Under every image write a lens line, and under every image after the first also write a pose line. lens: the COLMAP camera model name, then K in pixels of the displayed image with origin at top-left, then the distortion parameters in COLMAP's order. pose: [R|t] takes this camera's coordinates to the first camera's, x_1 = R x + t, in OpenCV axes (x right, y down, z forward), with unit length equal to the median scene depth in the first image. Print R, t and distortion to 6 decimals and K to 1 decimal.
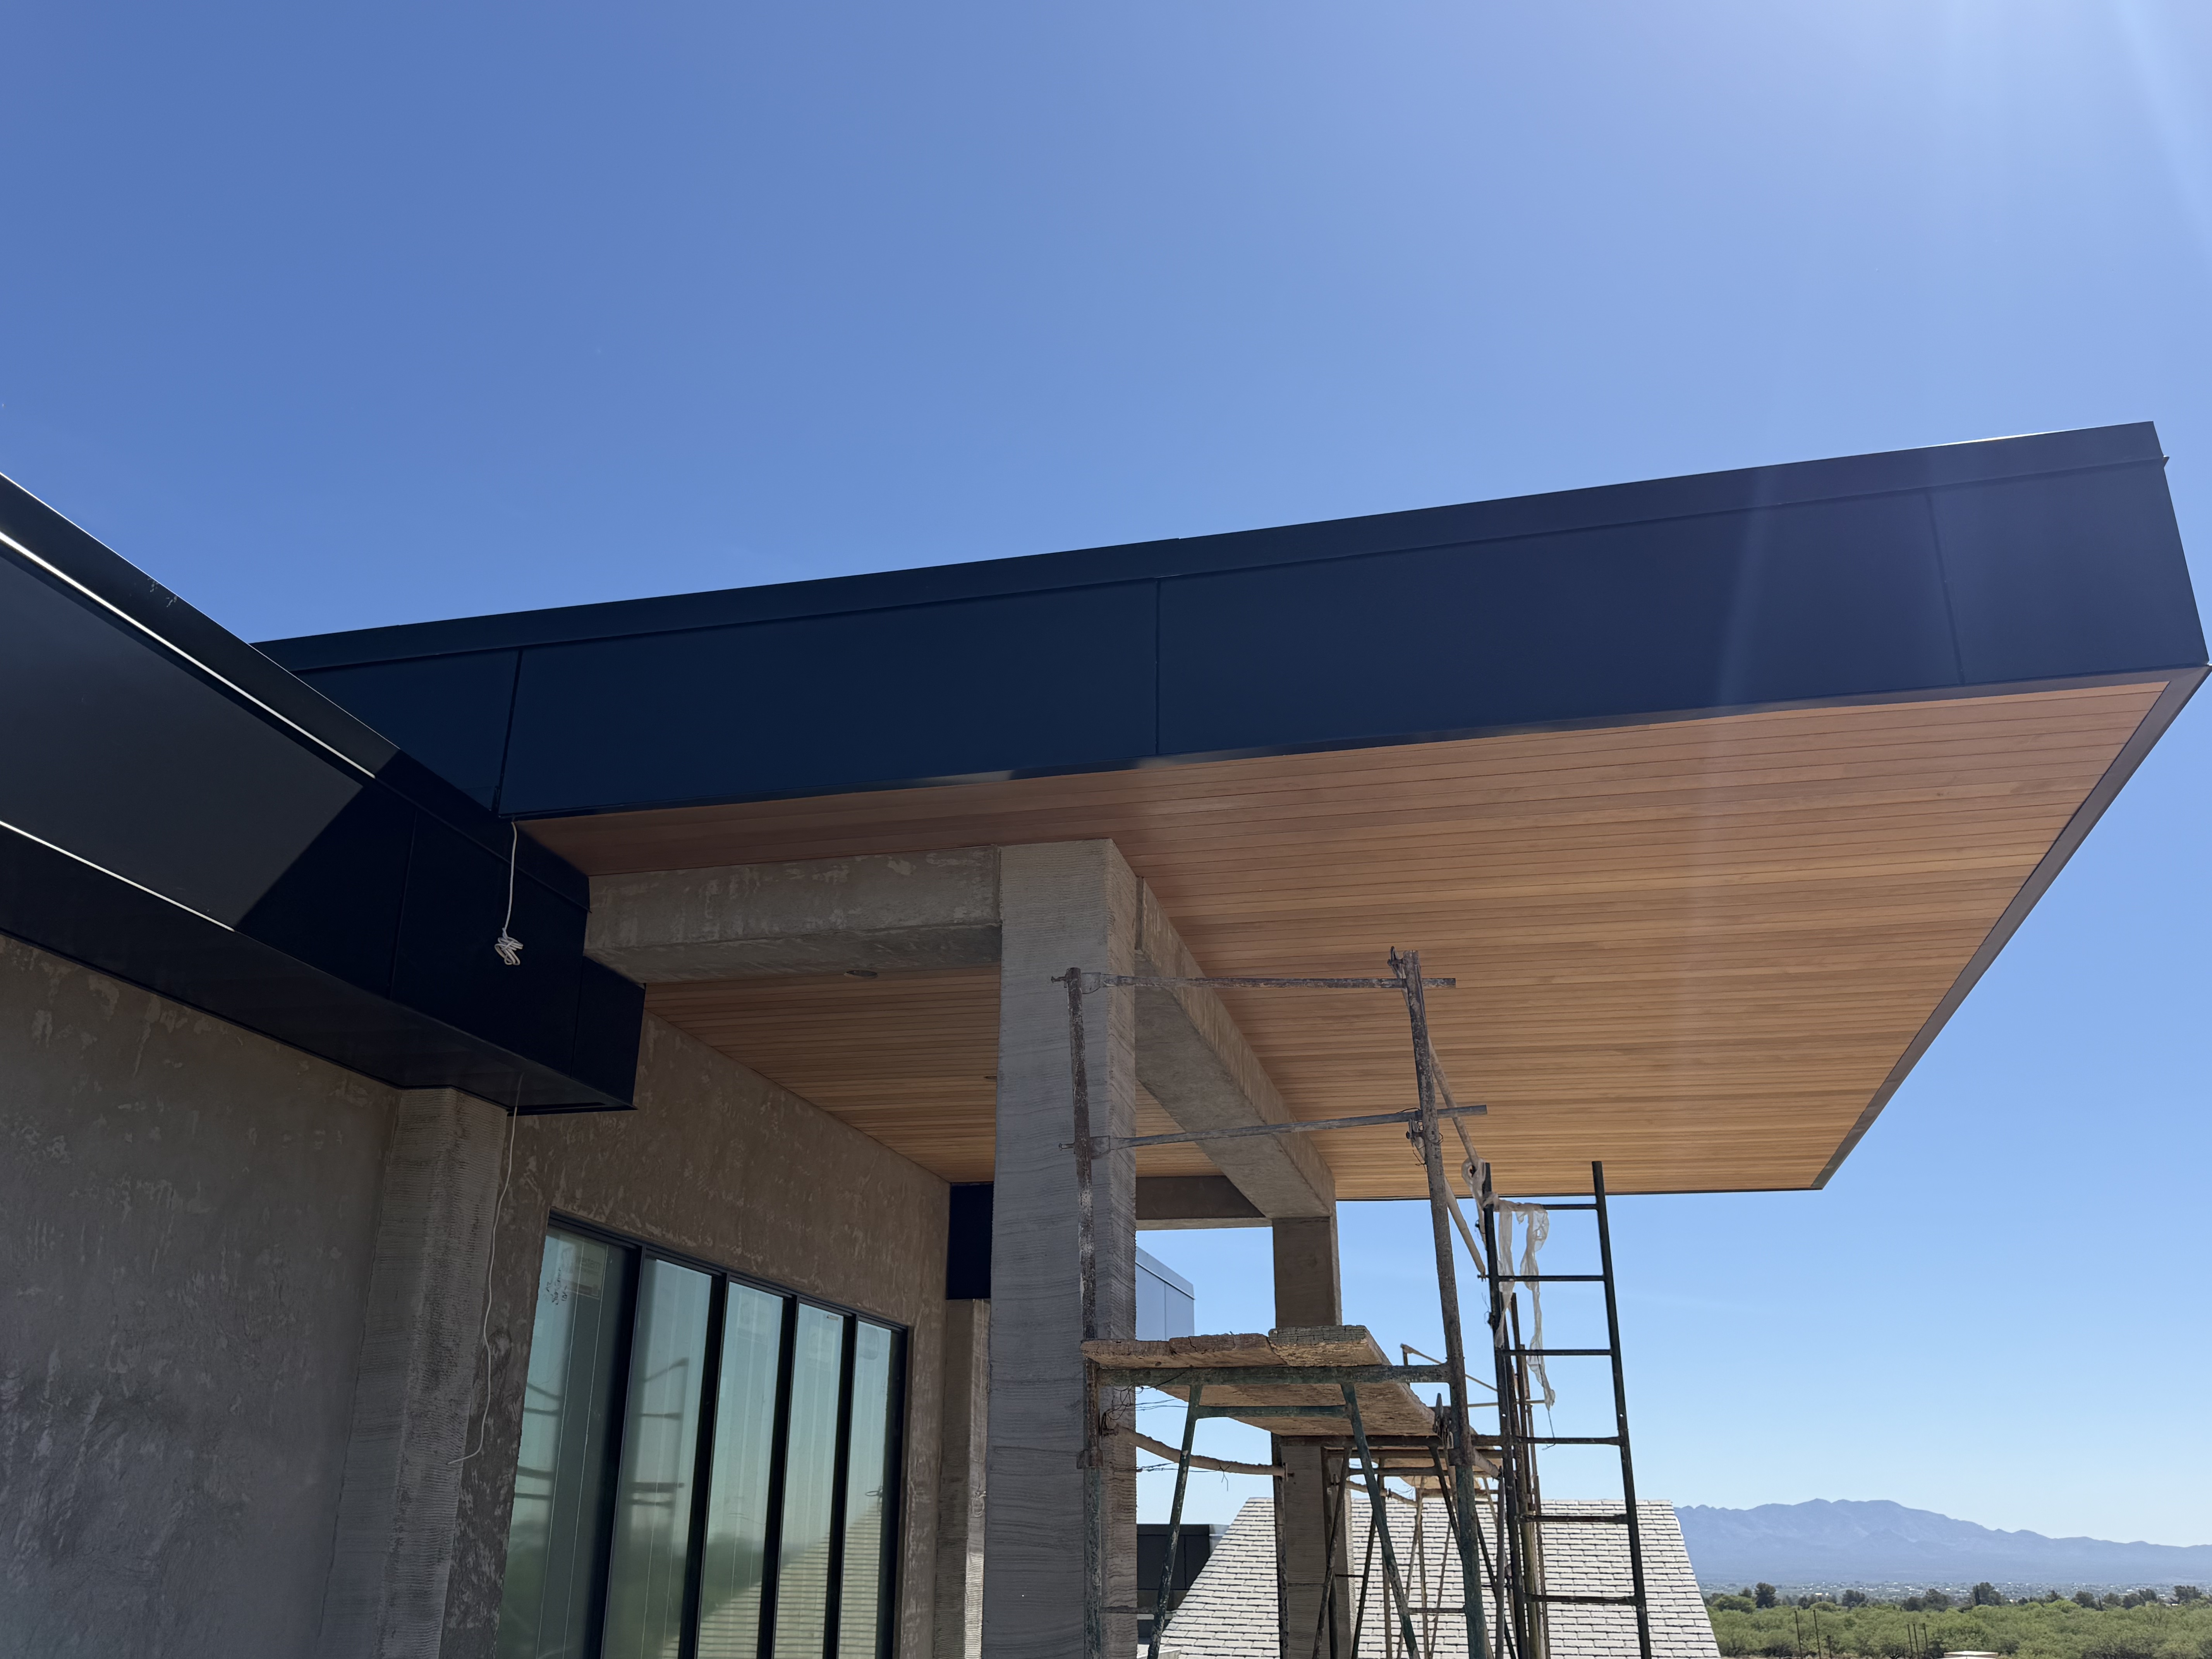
lens RADIAL K [[1750.9, 0, 1096.8], [0, 1750.9, 829.6], [0, 0, 1]] dist [0.057570, -0.083781]
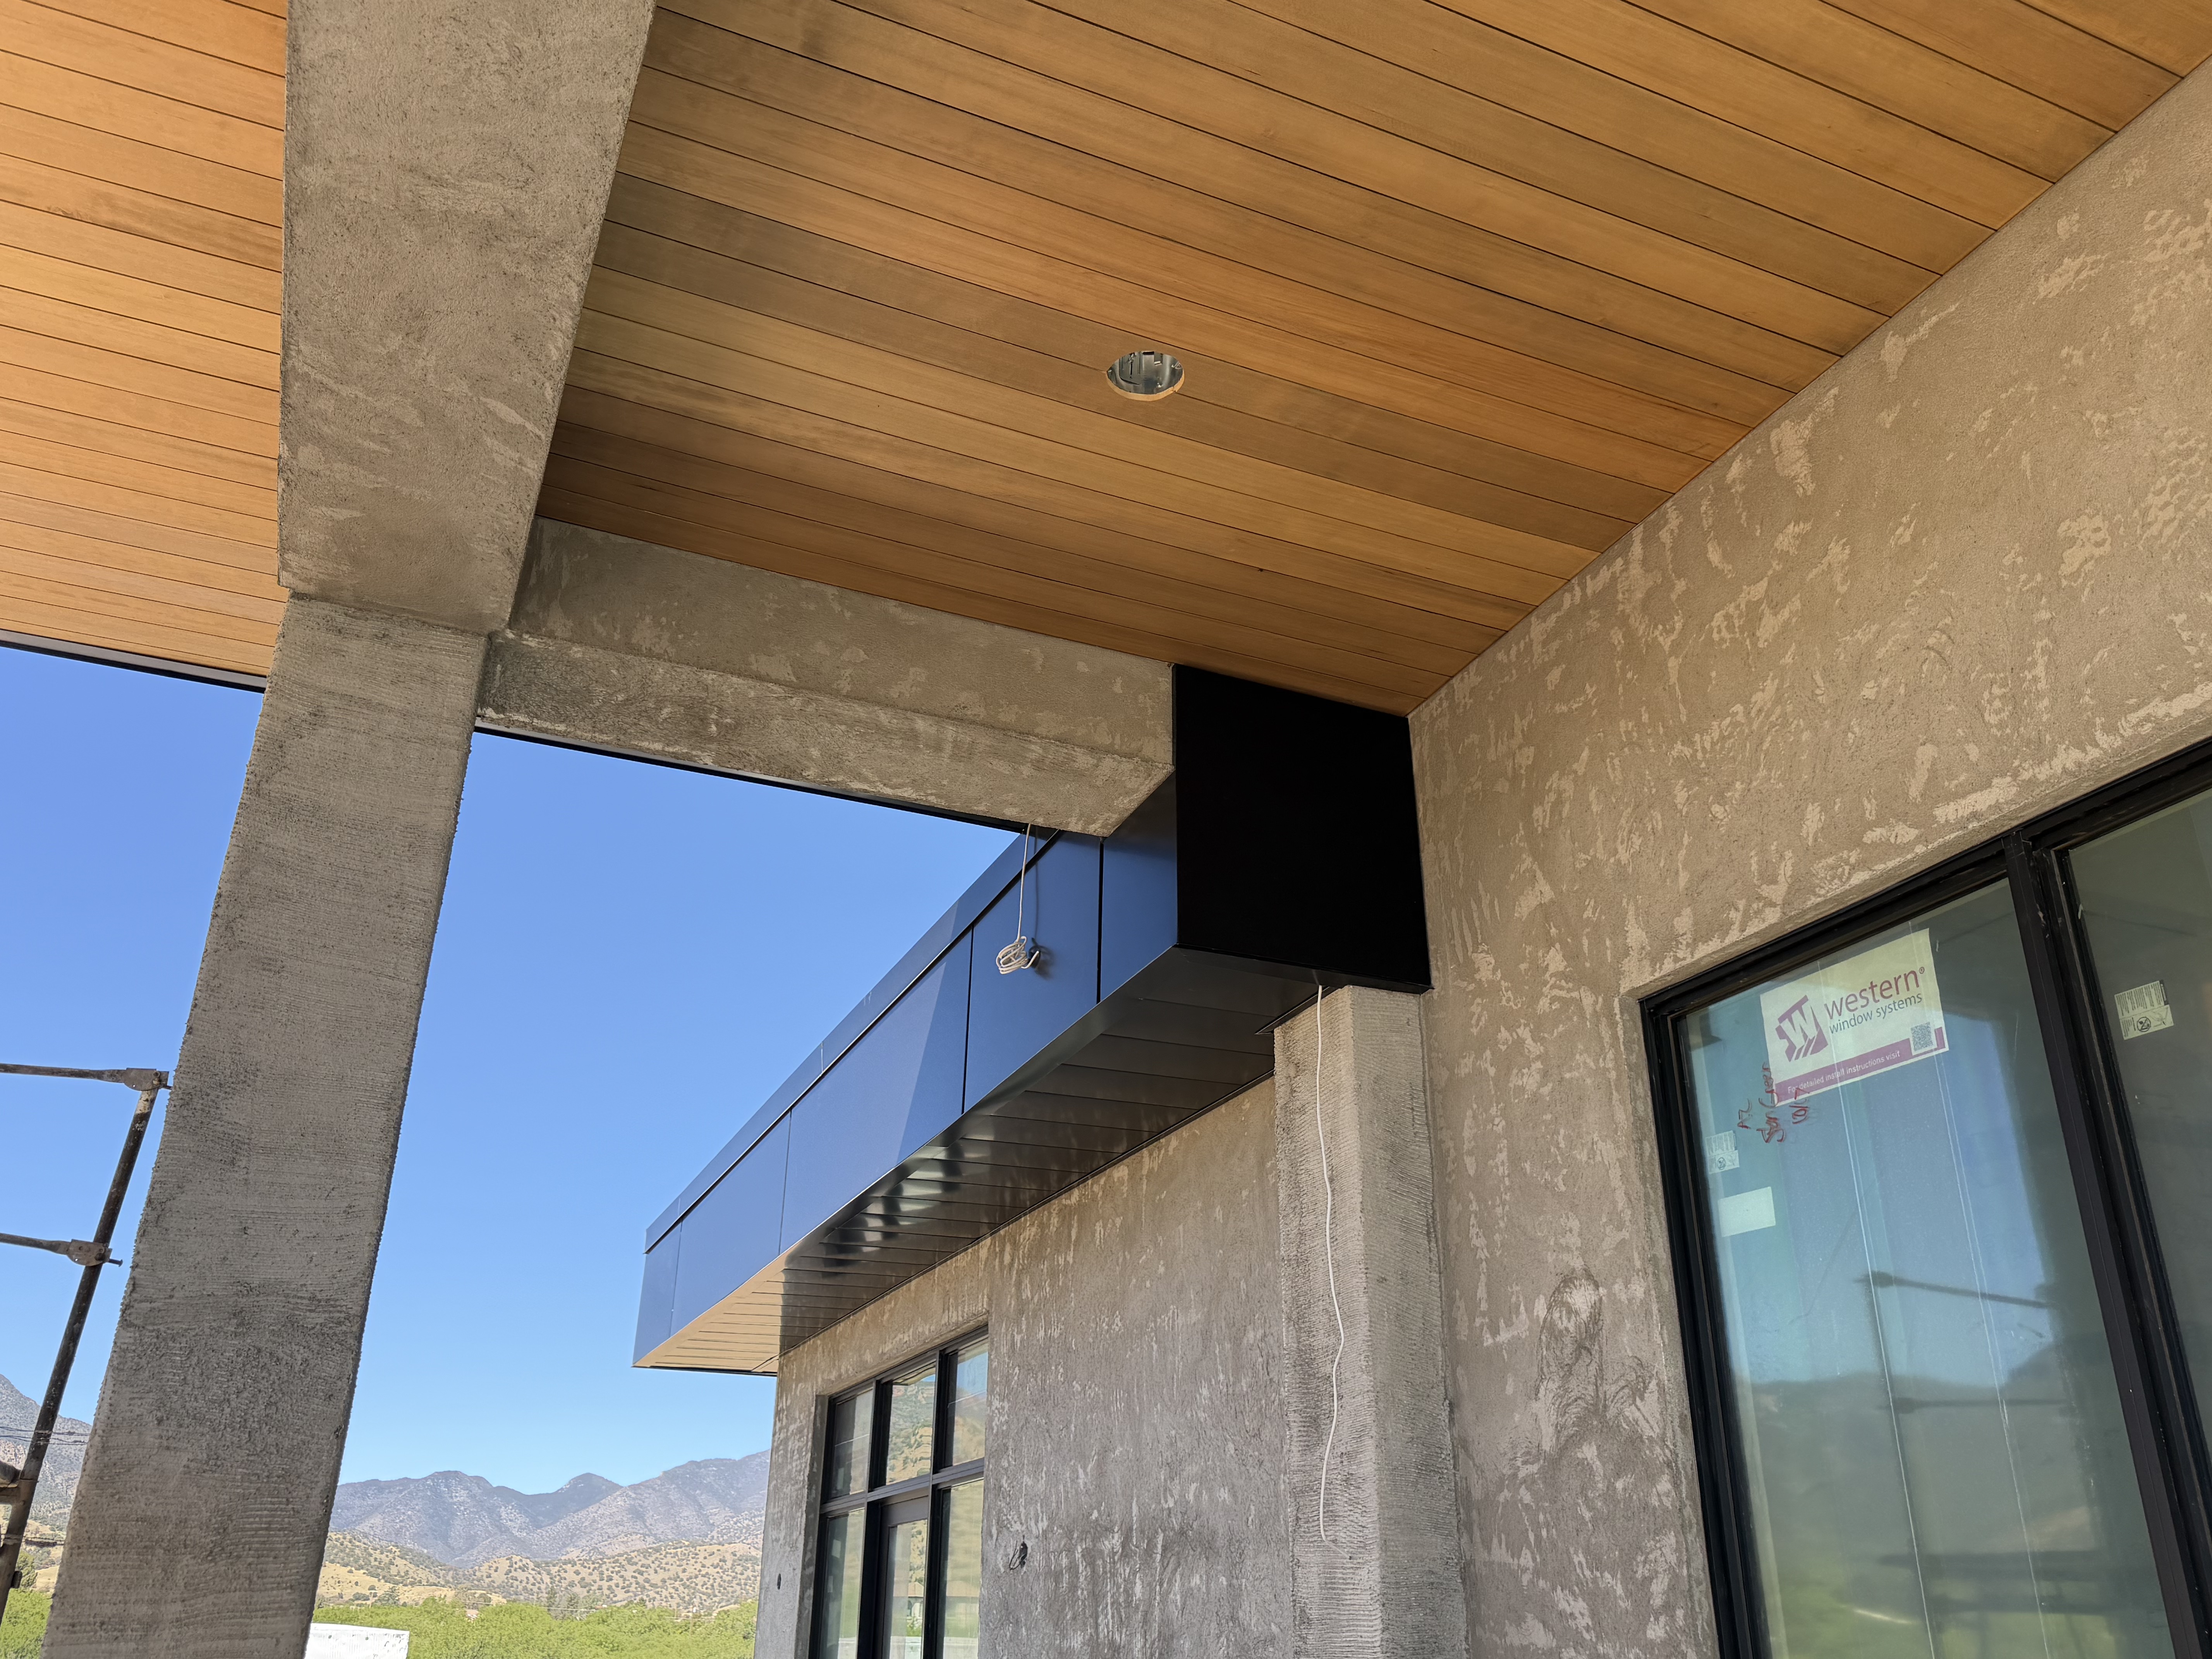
lens RADIAL K [[1750.9, 0, 1108.0], [0, 1750.9, 835.6], [0, 0, 1]] dist [0.057570, -0.083781]
pose [[-0.787178, -0.274898, -0.552071, 0.094831], [0.216187, 0.715369, -0.664463, 0.521904], [0.577594, -0.642401, -0.503693, 1.305260]]
